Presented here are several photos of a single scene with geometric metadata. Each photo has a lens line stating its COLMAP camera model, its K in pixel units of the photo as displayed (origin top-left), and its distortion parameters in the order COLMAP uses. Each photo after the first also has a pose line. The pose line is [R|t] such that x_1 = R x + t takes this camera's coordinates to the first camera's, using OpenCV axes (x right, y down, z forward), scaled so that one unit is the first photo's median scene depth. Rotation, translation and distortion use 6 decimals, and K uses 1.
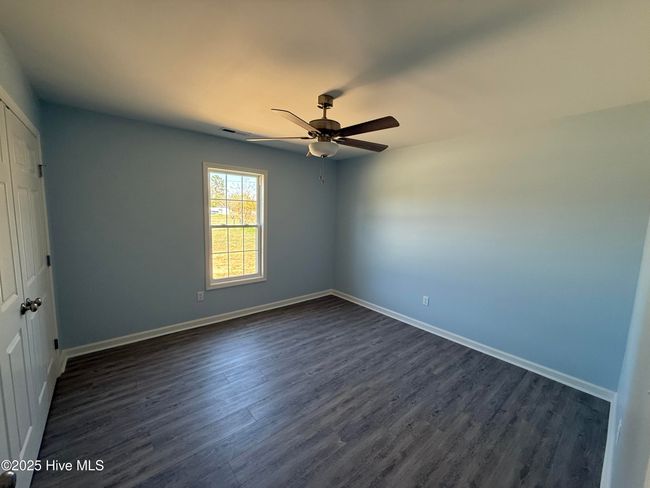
lens RADIAL K [[259.5, 0, 325.0], [0, 259.5, 244.0], [0, 0, 1]] dist [0.001773, 0.000037]
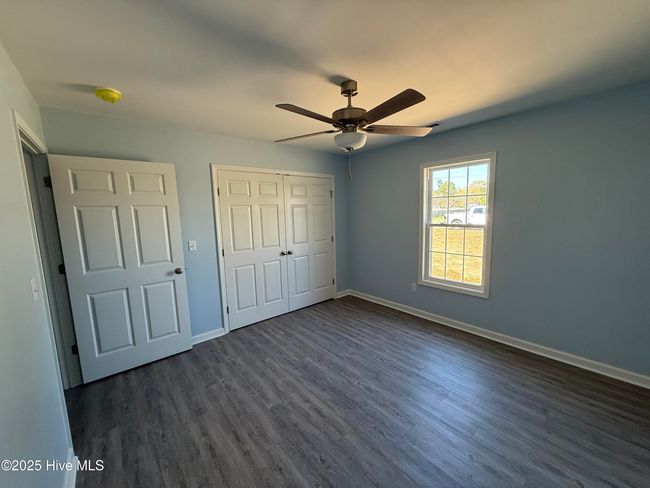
lens RADIAL K [[259.5, 0, 325.0], [0, 259.5, 244.0], [0, 0, 1]] dist [0.001773, 0.000037]
pose [[-0.001136, 0.099997, -0.994987, 0.786127], [-0.090633, 0.990882, 0.099688, -0.076602], [0.995884, 0.090292, 0.007938, 0.784716]]
